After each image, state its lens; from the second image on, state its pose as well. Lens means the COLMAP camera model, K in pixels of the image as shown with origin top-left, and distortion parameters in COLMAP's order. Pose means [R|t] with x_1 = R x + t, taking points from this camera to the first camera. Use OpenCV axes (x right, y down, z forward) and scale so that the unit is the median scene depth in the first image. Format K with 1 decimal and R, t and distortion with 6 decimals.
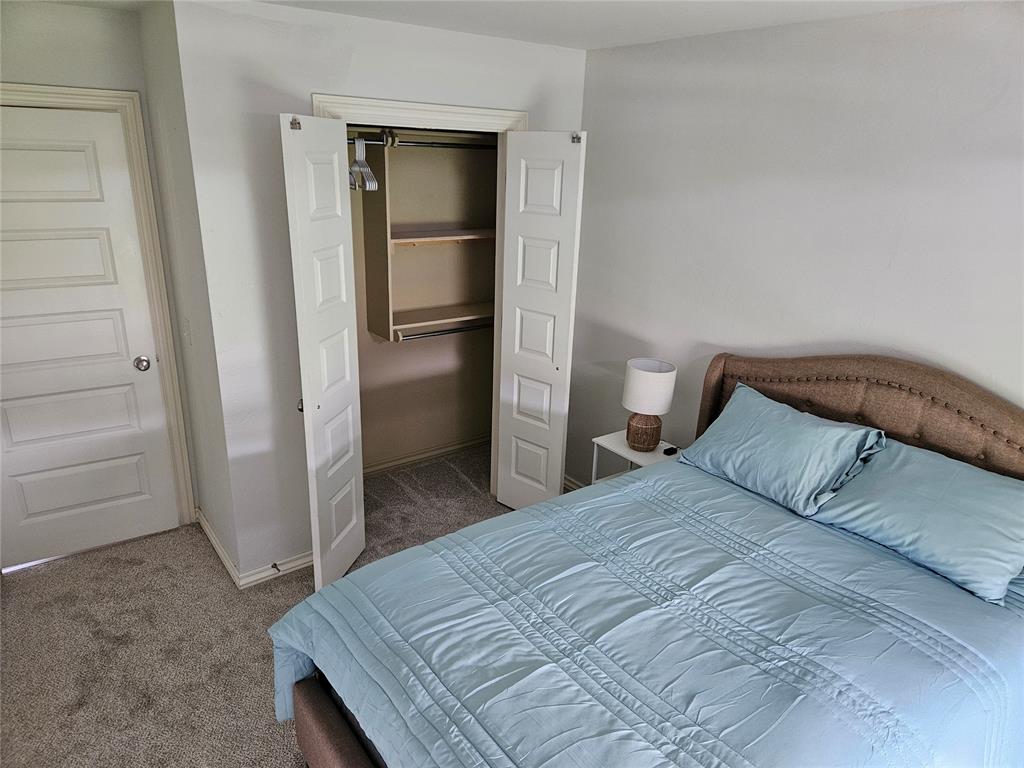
lens RADIAL K [[676.3, 0, 505.9], [0, 676.3, 385.4], [0, 0, 1]] dist [0.094008, -0.081968]
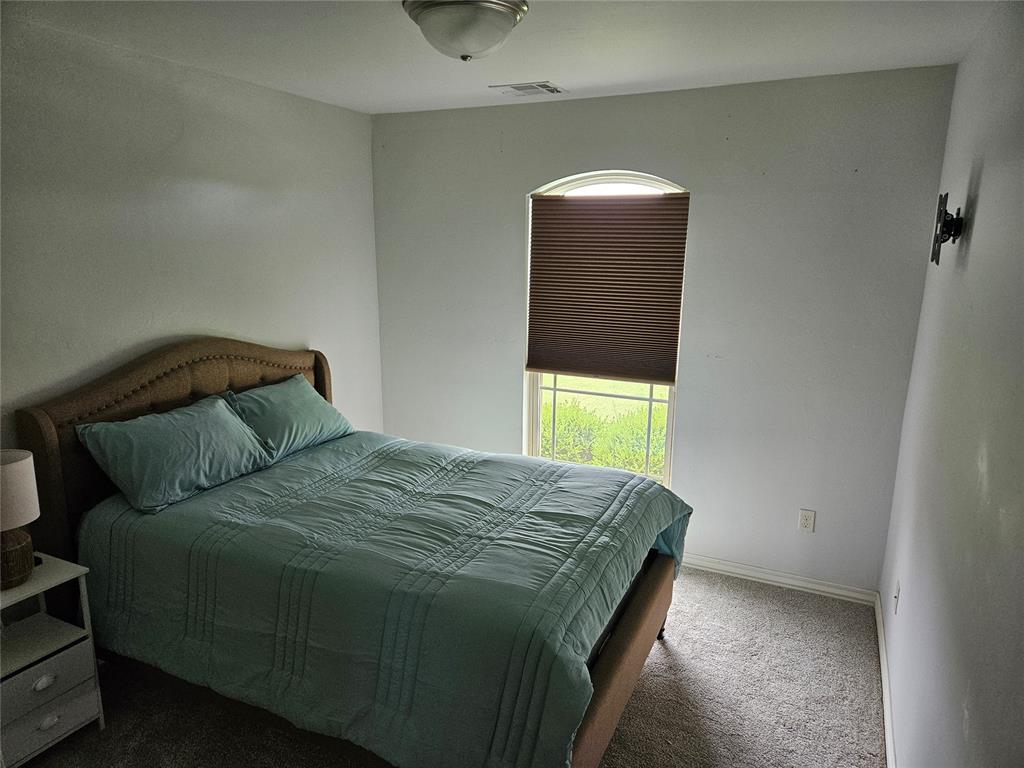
lens RADIAL K [[676.3, 0, 505.9], [0, 676.3, 385.4], [0, 0, 1]] dist [0.094008, -0.081968]
pose [[-0.468956, -0.225546, 0.853938, -0.765942], [0.254963, 0.891113, 0.375382, -0.285045], [-0.845621, 0.393760, -0.360387, 1.004574]]
